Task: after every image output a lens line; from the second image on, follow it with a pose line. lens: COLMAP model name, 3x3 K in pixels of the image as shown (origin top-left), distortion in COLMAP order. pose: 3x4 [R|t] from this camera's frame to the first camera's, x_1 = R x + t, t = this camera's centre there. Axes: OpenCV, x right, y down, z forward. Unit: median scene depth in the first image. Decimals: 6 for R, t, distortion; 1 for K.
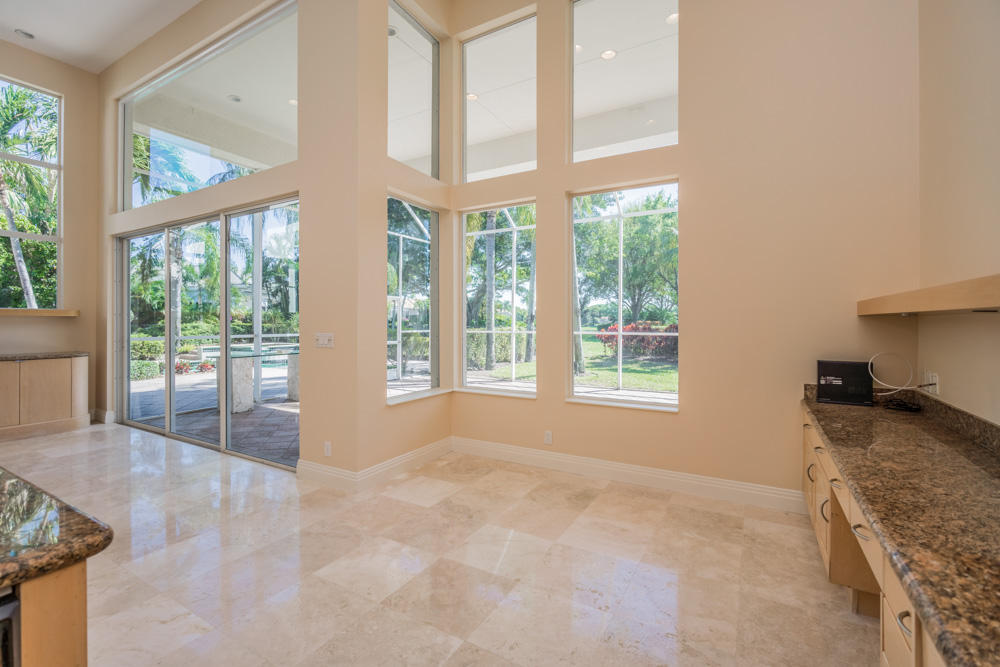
lens RADIAL K [[432.9, 0, 495.9], [0, 432.9, 321.2], [0, 0, 1]] dist [0.002644, 0.000290]
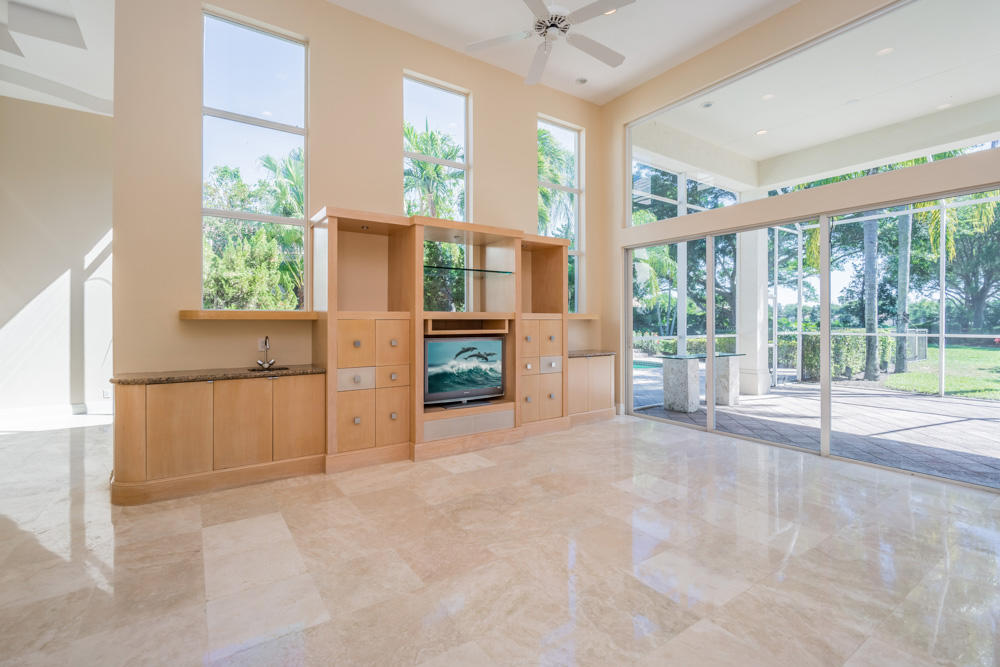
lens RADIAL K [[432.9, 0, 495.9], [0, 432.9, 321.2], [0, 0, 1]] dist [0.002644, 0.000290]
pose [[0.916047, -0.004187, -0.401048, -0.747410], [0.003375, 0.999991, -0.002732, -0.003704], [0.401056, 0.001149, 0.916053, -0.153661]]
